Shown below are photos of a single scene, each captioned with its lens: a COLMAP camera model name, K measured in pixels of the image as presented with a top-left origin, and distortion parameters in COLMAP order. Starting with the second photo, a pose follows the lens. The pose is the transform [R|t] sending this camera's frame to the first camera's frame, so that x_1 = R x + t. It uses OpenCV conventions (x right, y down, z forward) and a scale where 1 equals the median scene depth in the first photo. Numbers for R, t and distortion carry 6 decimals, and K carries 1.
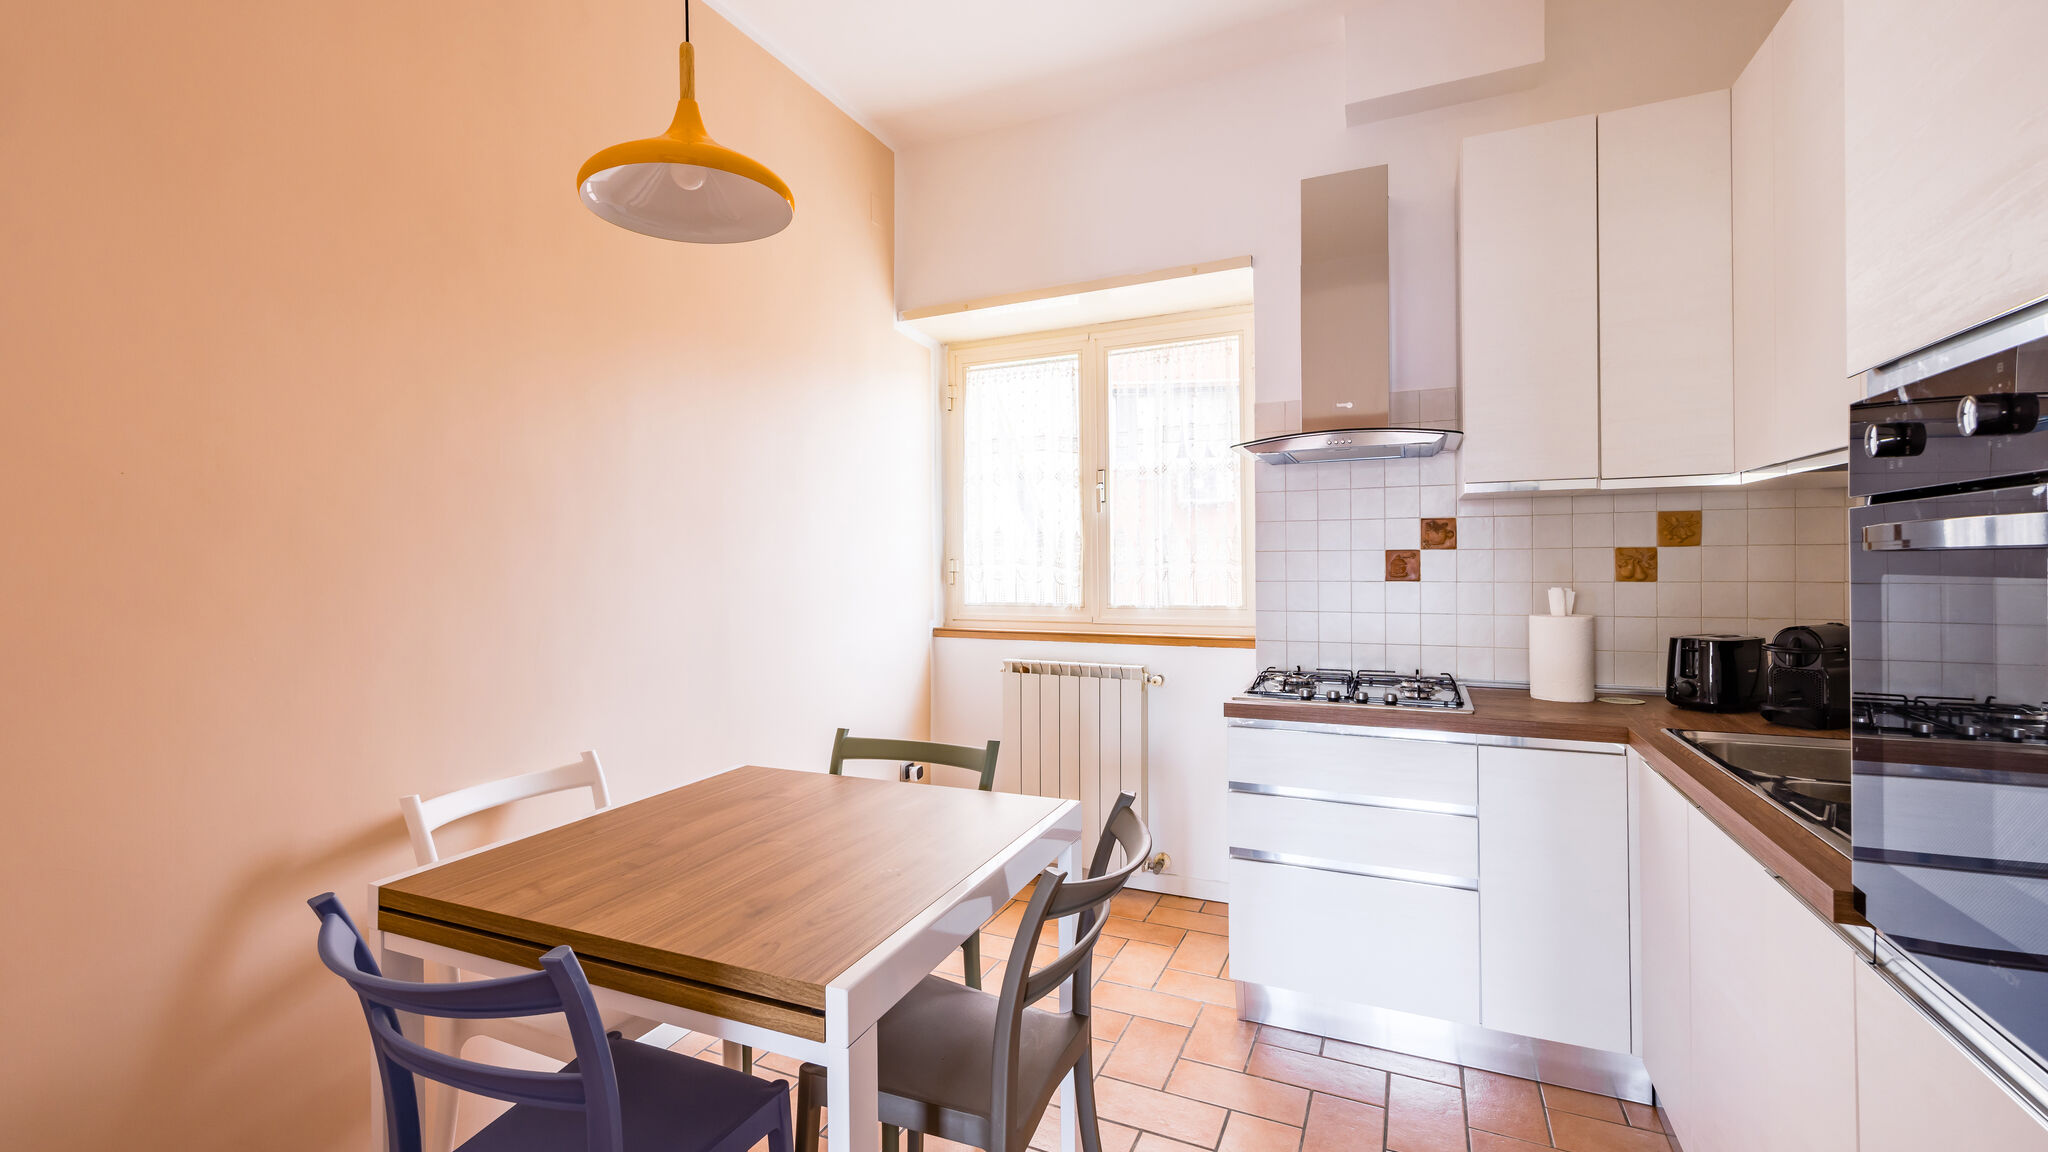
lens RADIAL K [[897.5, 0, 969.6], [0, 897.5, 559.1], [0, 0, 1]] dist [0.011439, -0.001653]
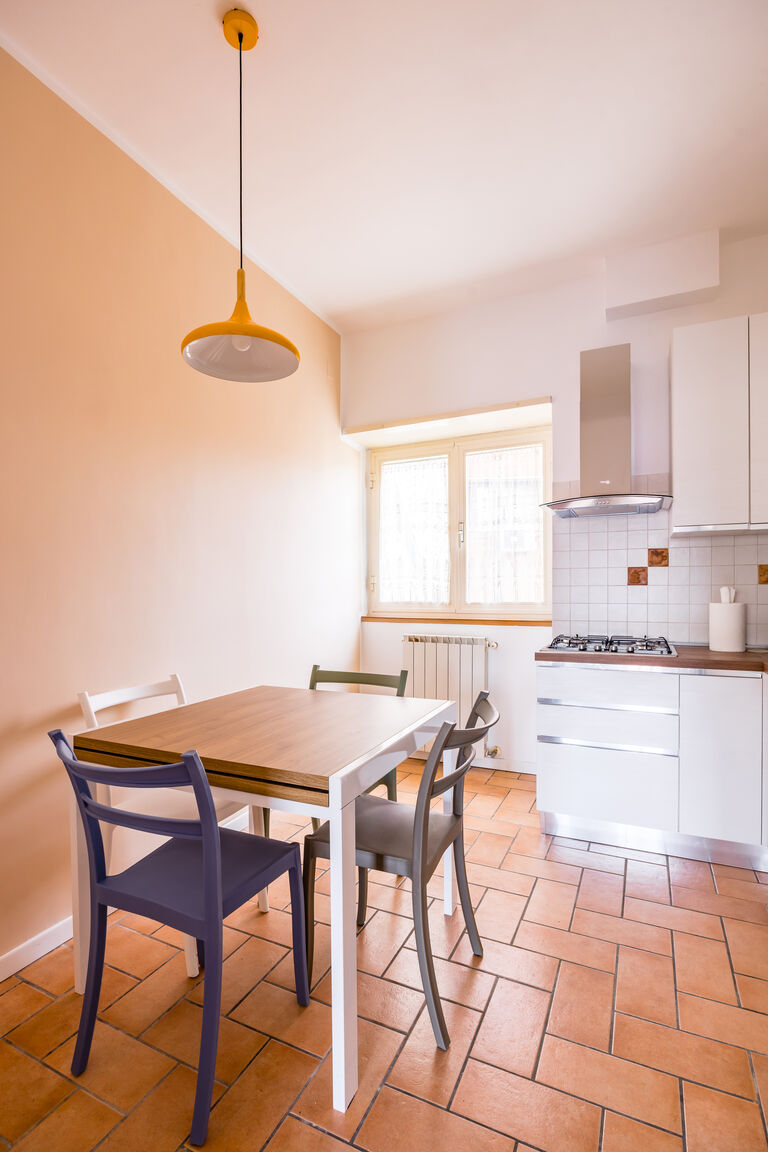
lens RADIAL K [[547.6, 0, 371.6], [0, 547.6, 593.8], [0, 0, 1]] dist [-0.009702, -0.000425]
pose [[0.999992, 0.003907, -0.000683, -0.031186], [-0.003900, 0.999946, 0.009665, 0.036324], [0.000721, -0.009663, 0.999953, -0.054299]]
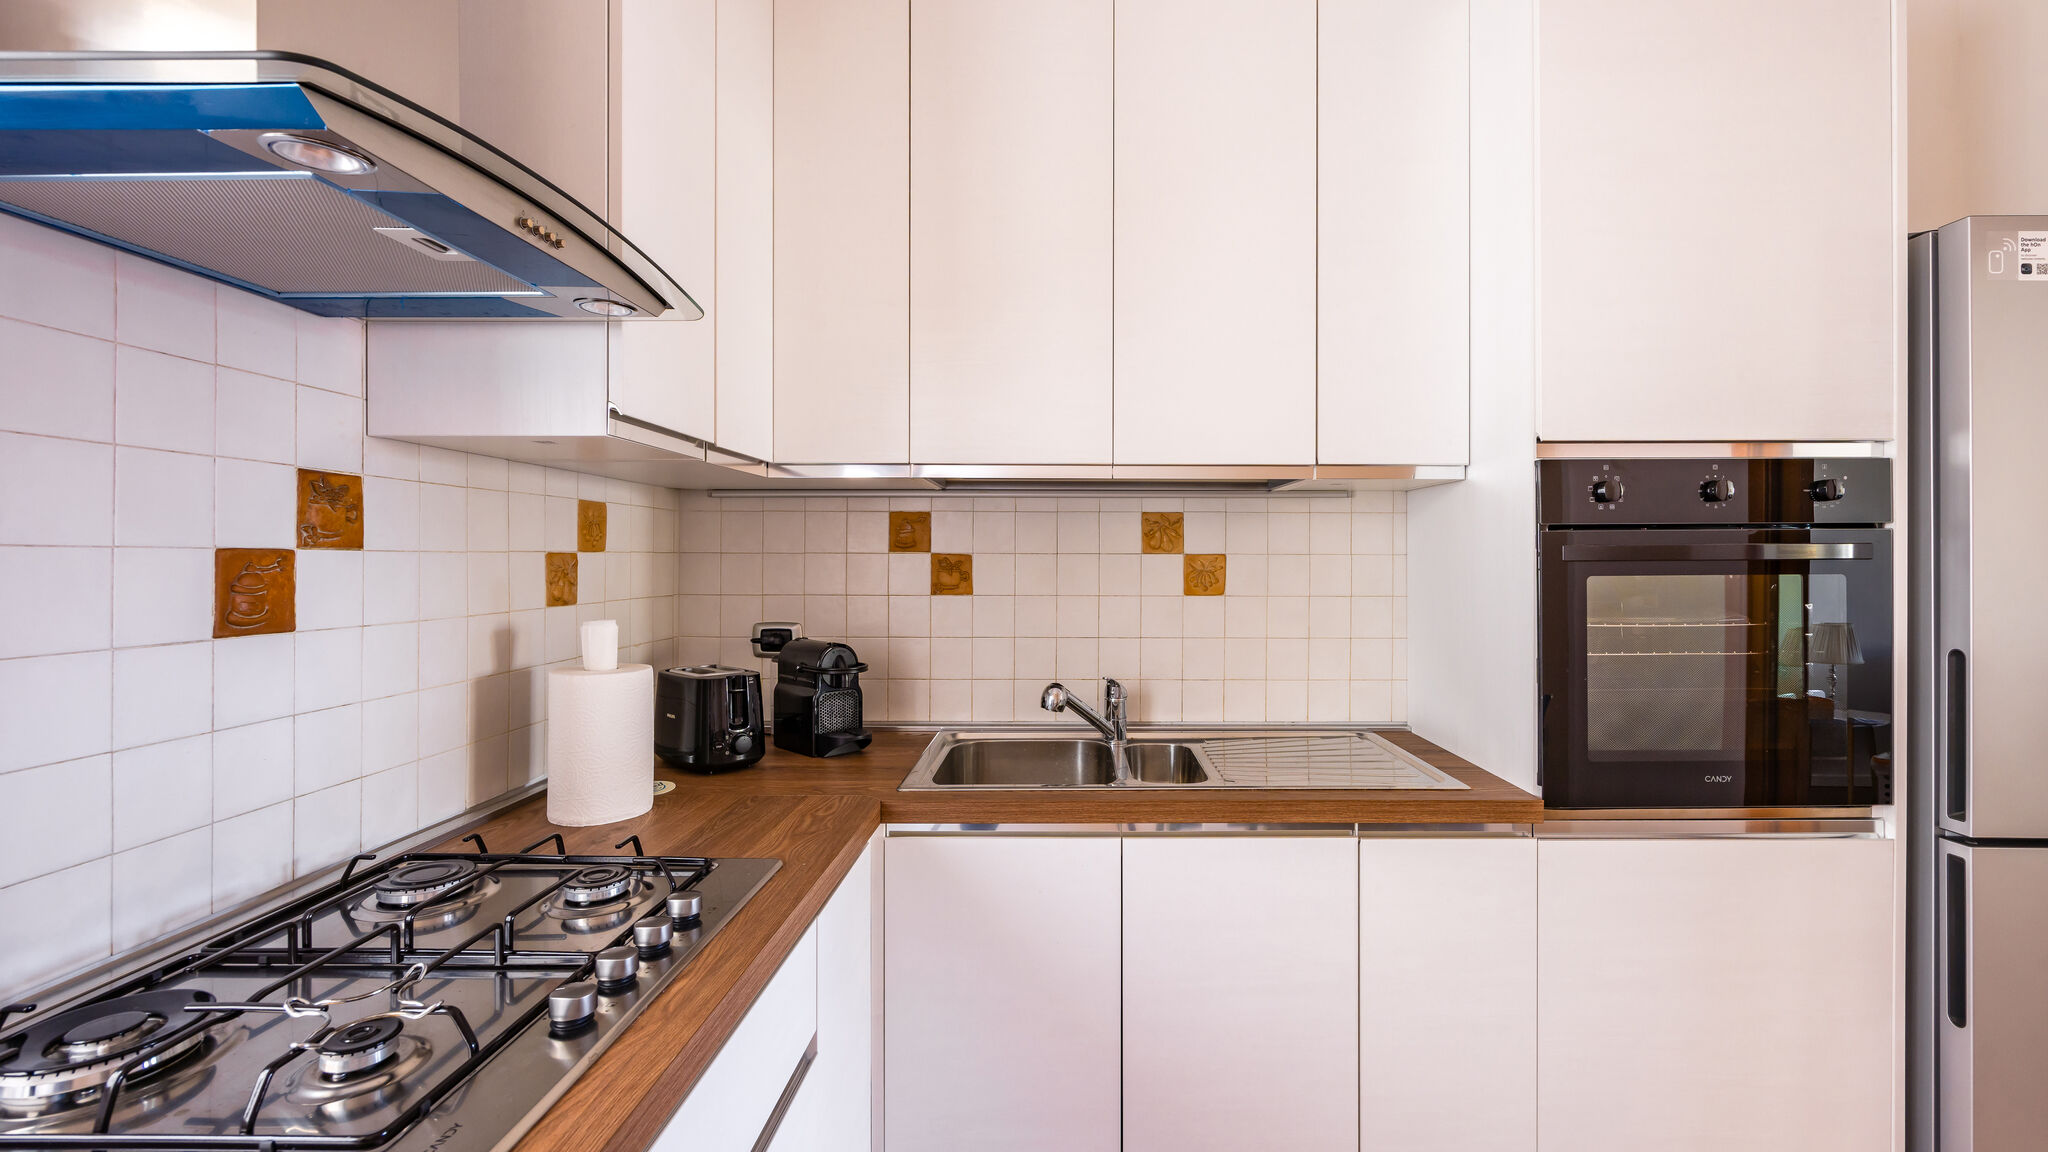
lens RADIAL K [[887.2, 0, 1039.1], [0, 887.2, 557.9], [0, 0, 1]] dist [-0.002582, -0.001277]
pose [[-0.453912, 0.008984, 0.891001, 0.019683], [0.004961, 0.999959, -0.007555, -0.002385], [-0.891033, 0.000990, -0.453938, 0.966625]]
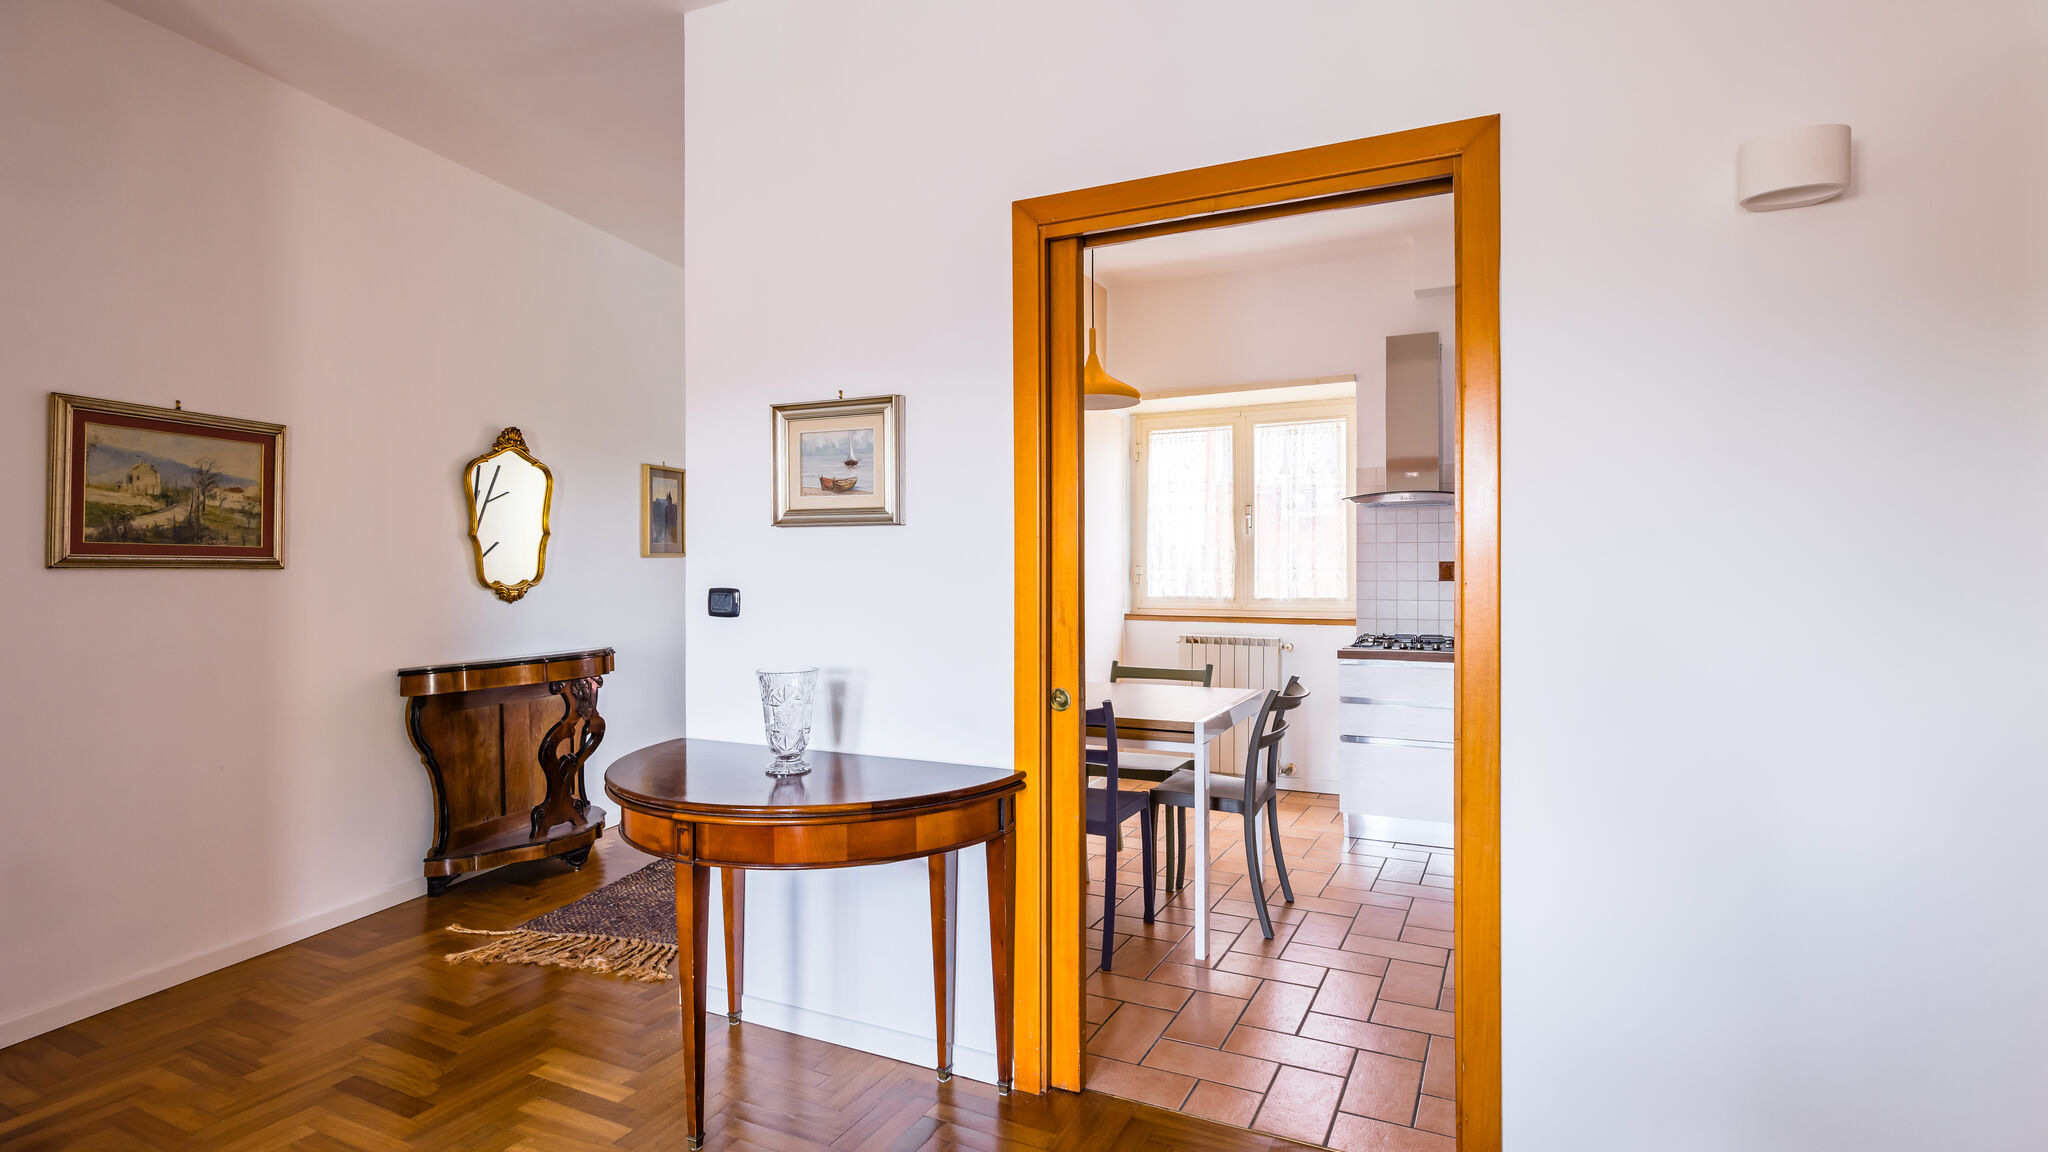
lens RADIAL K [[994.3, 0, 923.2], [0, 994.3, 568.1], [0, 0, 1]] dist [-0.054427, -0.000563]
pose [[0.995465, 0.009877, -0.094619, -0.321629], [-0.009867, 0.999951, 0.000569, 0.010267], [0.094620, 0.000367, 0.995513, -0.920646]]
